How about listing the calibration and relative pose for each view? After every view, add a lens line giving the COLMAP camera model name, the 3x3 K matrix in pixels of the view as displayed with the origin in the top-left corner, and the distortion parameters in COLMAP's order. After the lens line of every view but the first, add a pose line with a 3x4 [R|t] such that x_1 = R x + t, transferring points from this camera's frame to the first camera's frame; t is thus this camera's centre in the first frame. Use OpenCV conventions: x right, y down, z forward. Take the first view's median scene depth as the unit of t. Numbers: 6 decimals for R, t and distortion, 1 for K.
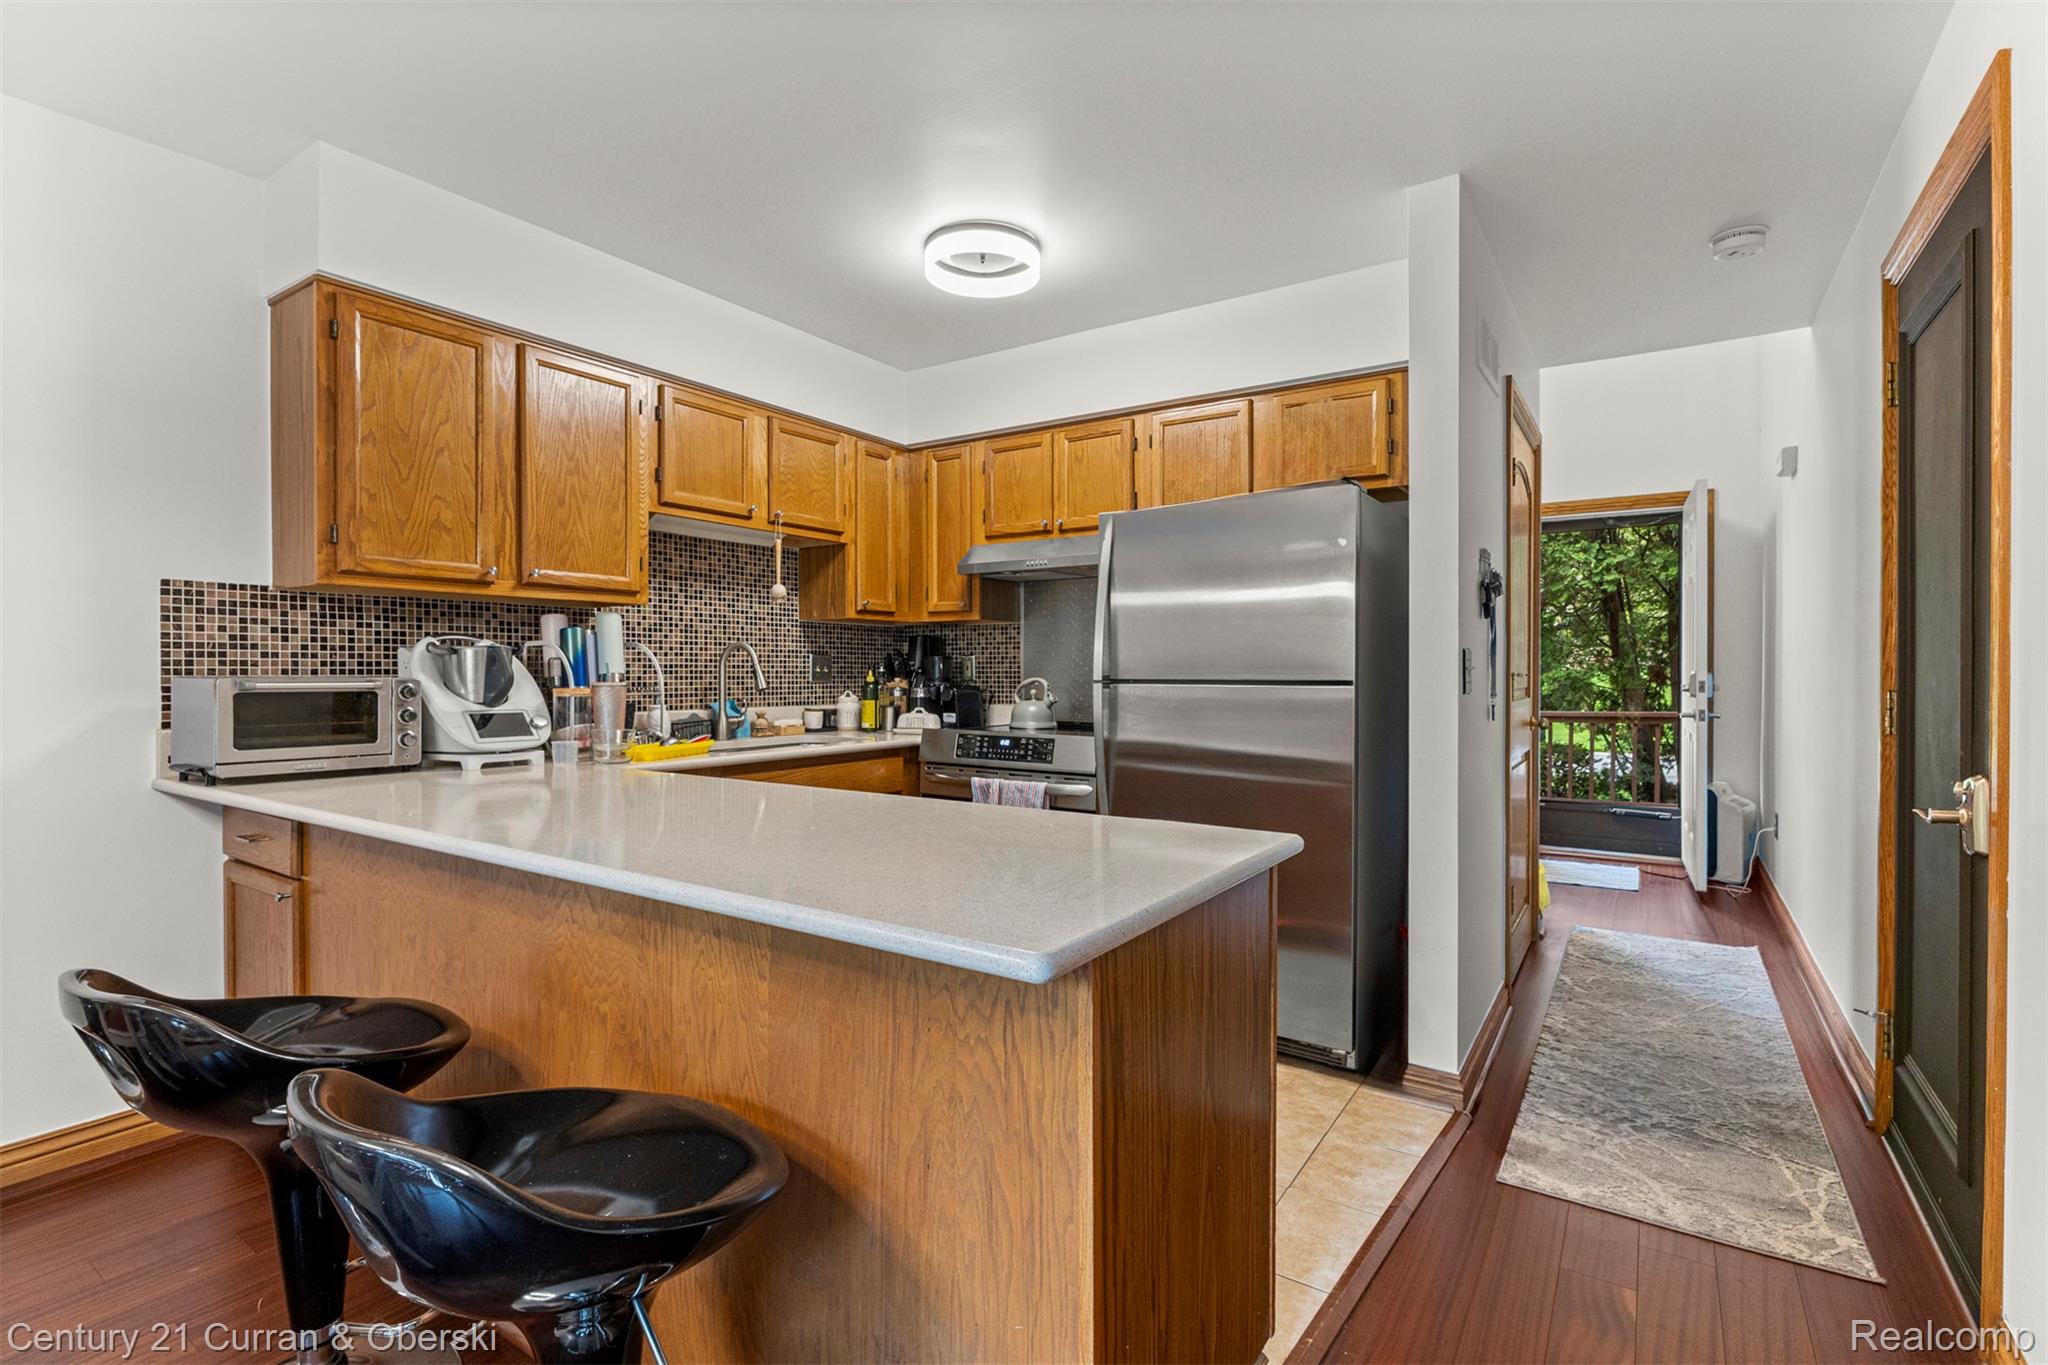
lens RADIAL K [[941.0, 0, 1026.5], [0, 941.0, 682.8], [0, 0, 1]] dist [-0.000746, -0.001980]
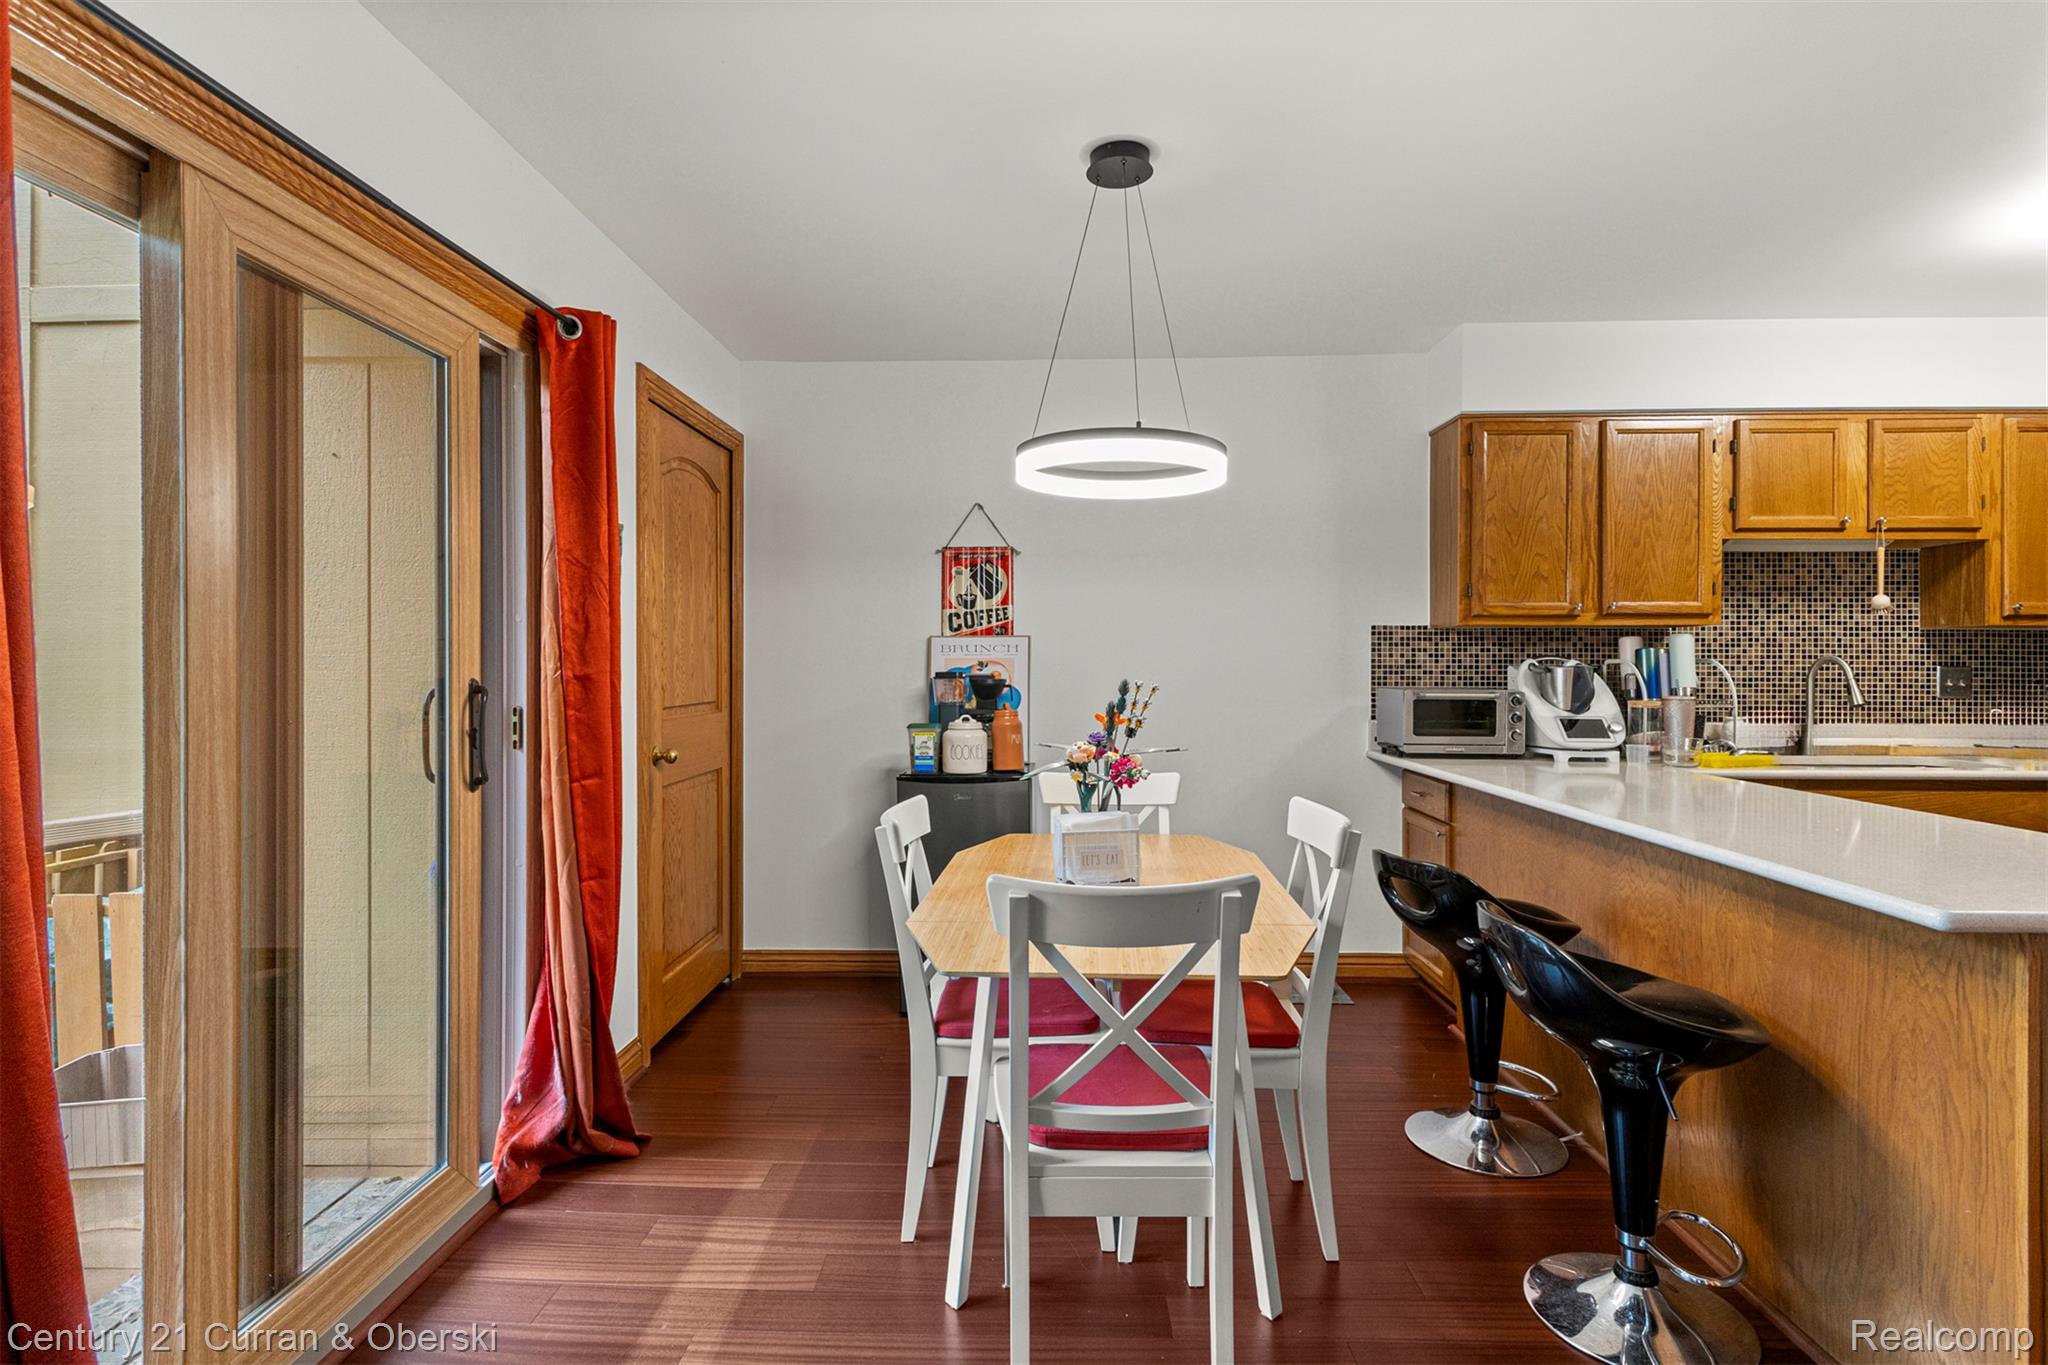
lens RADIAL K [[1020.4, 0, 1021.7], [0, 1020.4, 658.9], [0, 0, 1]] dist [0.015730, -0.007031]
pose [[0.527364, -0.002023, -0.849637, 0.209229], [-0.013015, 0.999861, -0.010459, -0.023893], [0.849540, 0.016574, 0.527264, -0.364329]]
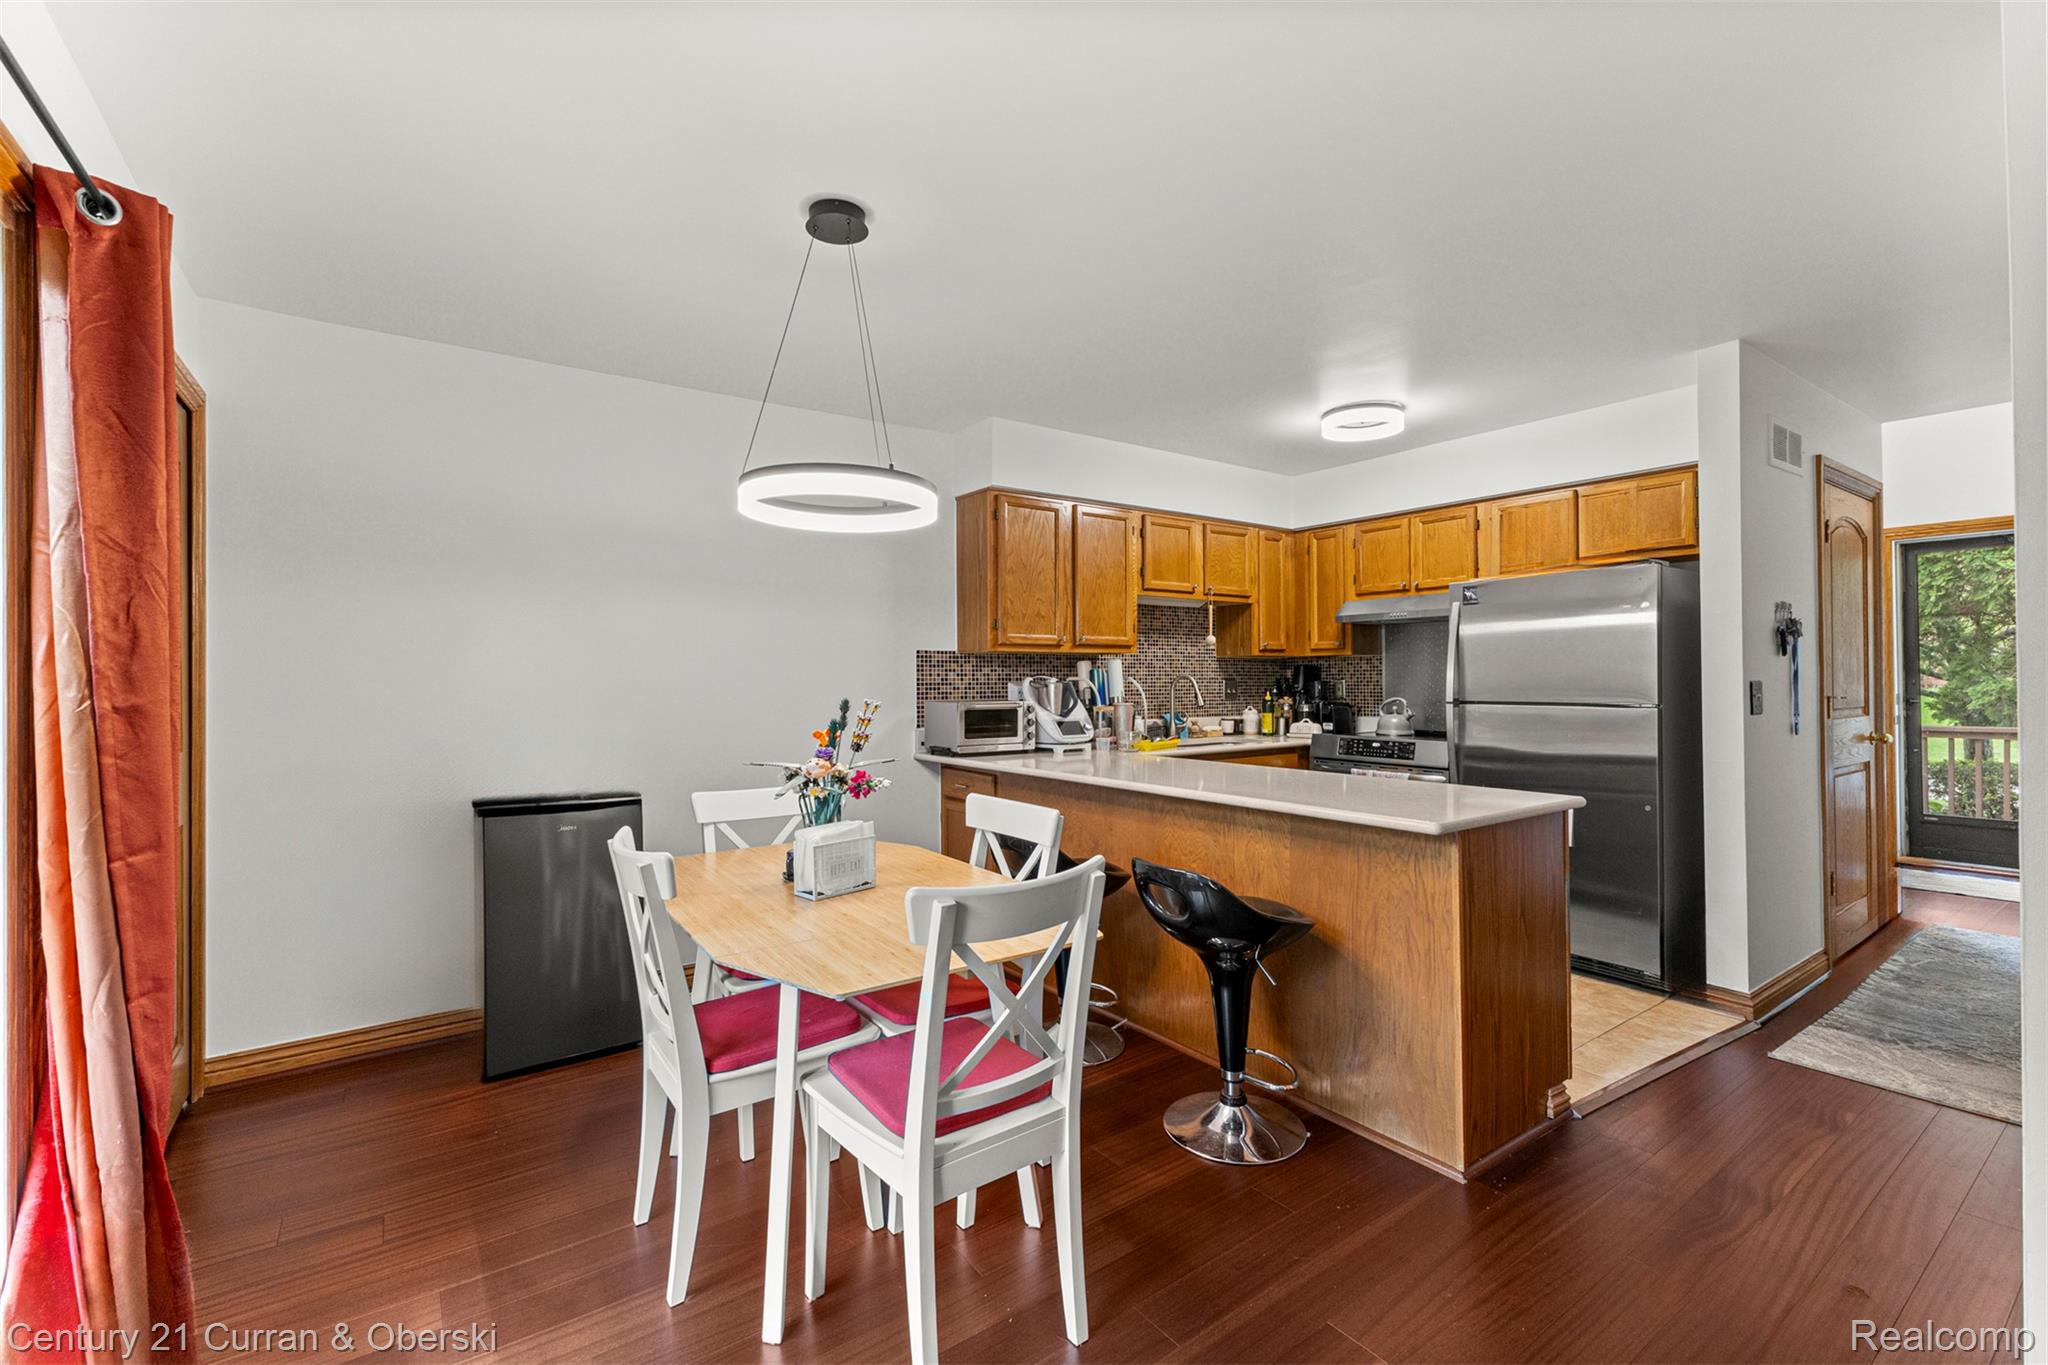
lens RADIAL K [[886.9, 0, 1024.6], [0, 886.9, 673.6], [0, 0, 1]] dist [0.010676, -0.001968]
pose [[0.935825, -0.008608, -0.352360, -0.058784], [0.001883, 0.999810, -0.019425, -0.022875], [0.352460, 0.017515, 0.935663, -0.547909]]
